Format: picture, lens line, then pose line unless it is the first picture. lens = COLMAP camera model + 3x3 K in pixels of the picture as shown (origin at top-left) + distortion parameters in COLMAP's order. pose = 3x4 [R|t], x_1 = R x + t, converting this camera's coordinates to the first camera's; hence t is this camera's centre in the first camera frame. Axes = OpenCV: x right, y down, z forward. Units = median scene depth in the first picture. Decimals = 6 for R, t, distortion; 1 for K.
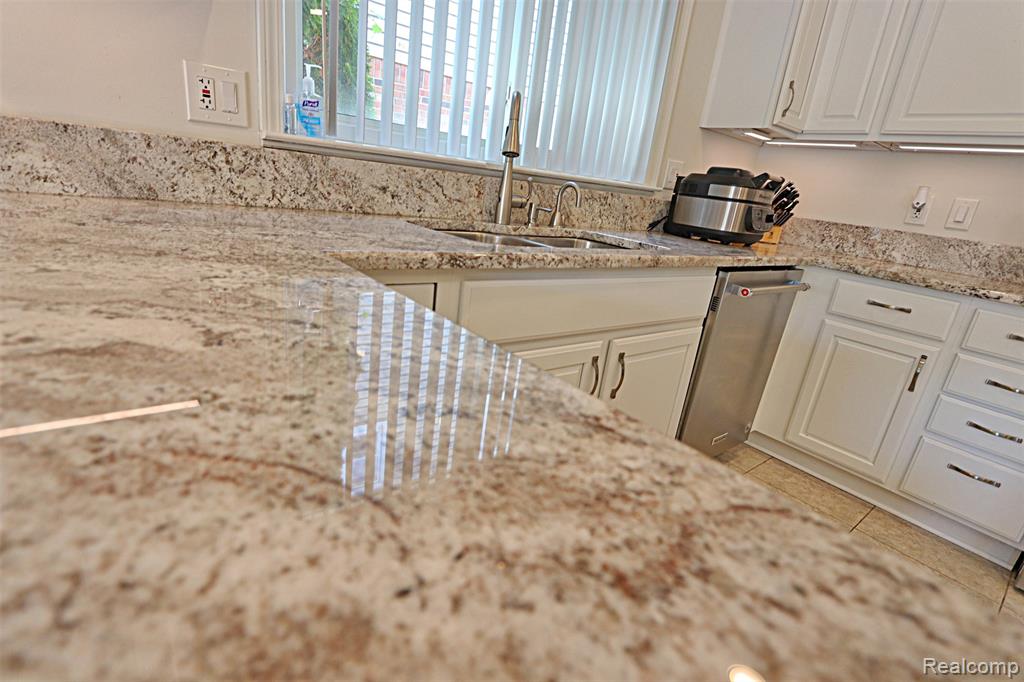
lens RADIAL K [[492.4, 0, 503.5], [0, 492.4, 343.2], [0, 0, 1]] dist [-0.009050, -0.000117]
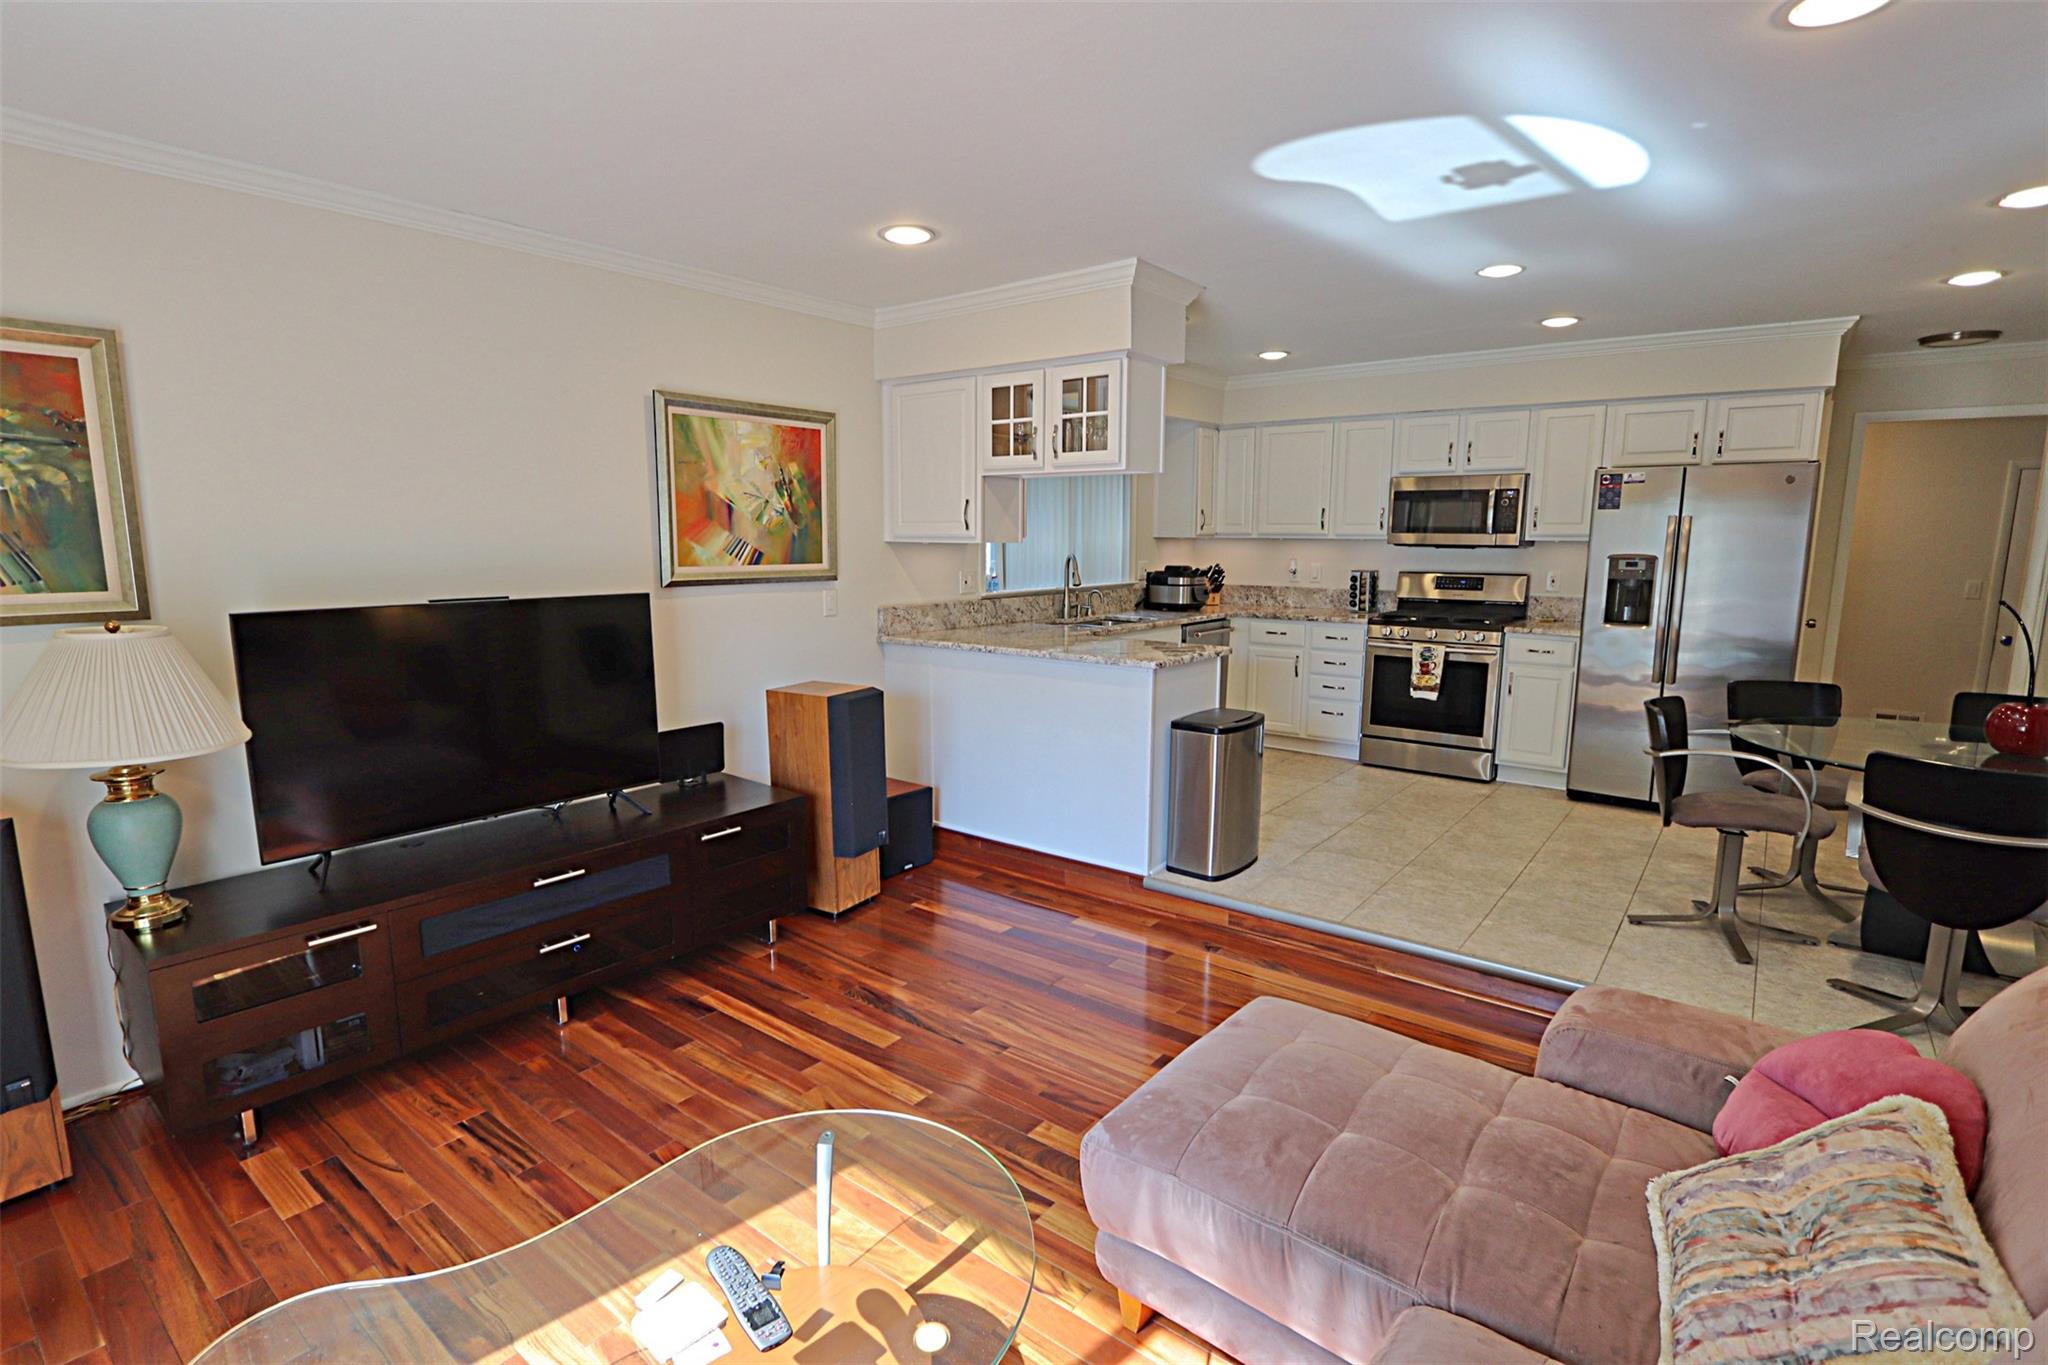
lens RADIAL K [[984.9, 0, 1007.1], [0, 984.9, 686.9], [0, 0, 1]] dist [-0.009050, -0.000117]
pose [[0.965482, -0.150544, 0.212556, -1.038901], [0.180636, 0.974920, -0.130003, 0.442902], [-0.187655, 0.163911, 0.968462, -2.465869]]
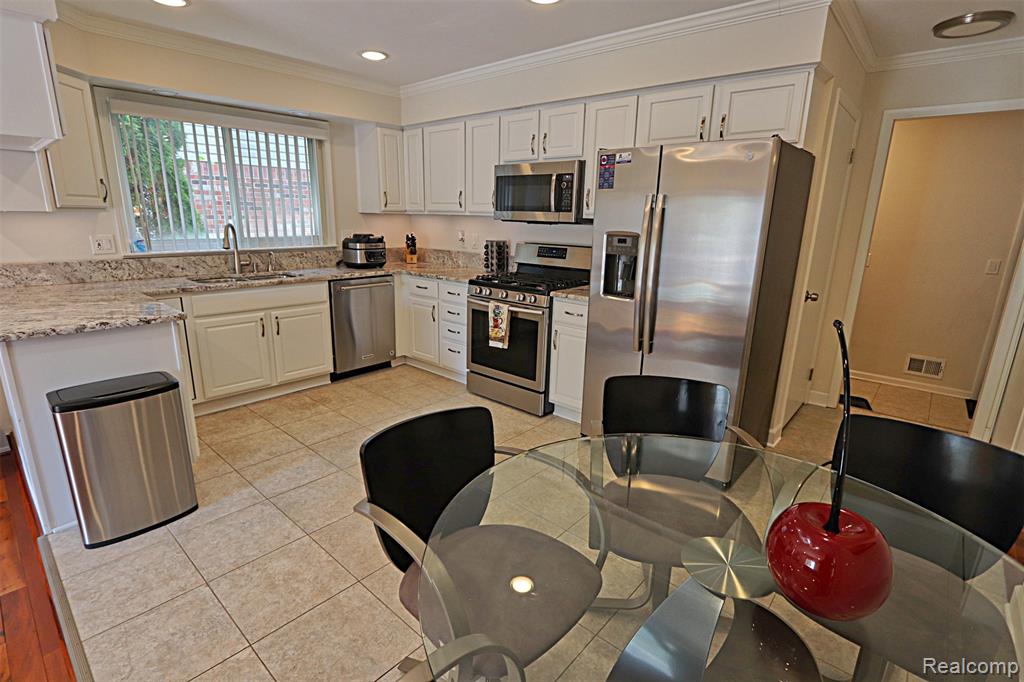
lens RADIAL K [[491.4, 0, 499.3], [0, 491.4, 342.4], [0, 0, 1]] dist [-0.006770, -0.001208]
pose [[0.980556, -0.138405, 0.139117, 0.861416], [0.145621, 0.988403, -0.043050, 0.372881], [-0.131545, 0.062471, 0.989340, -1.494057]]
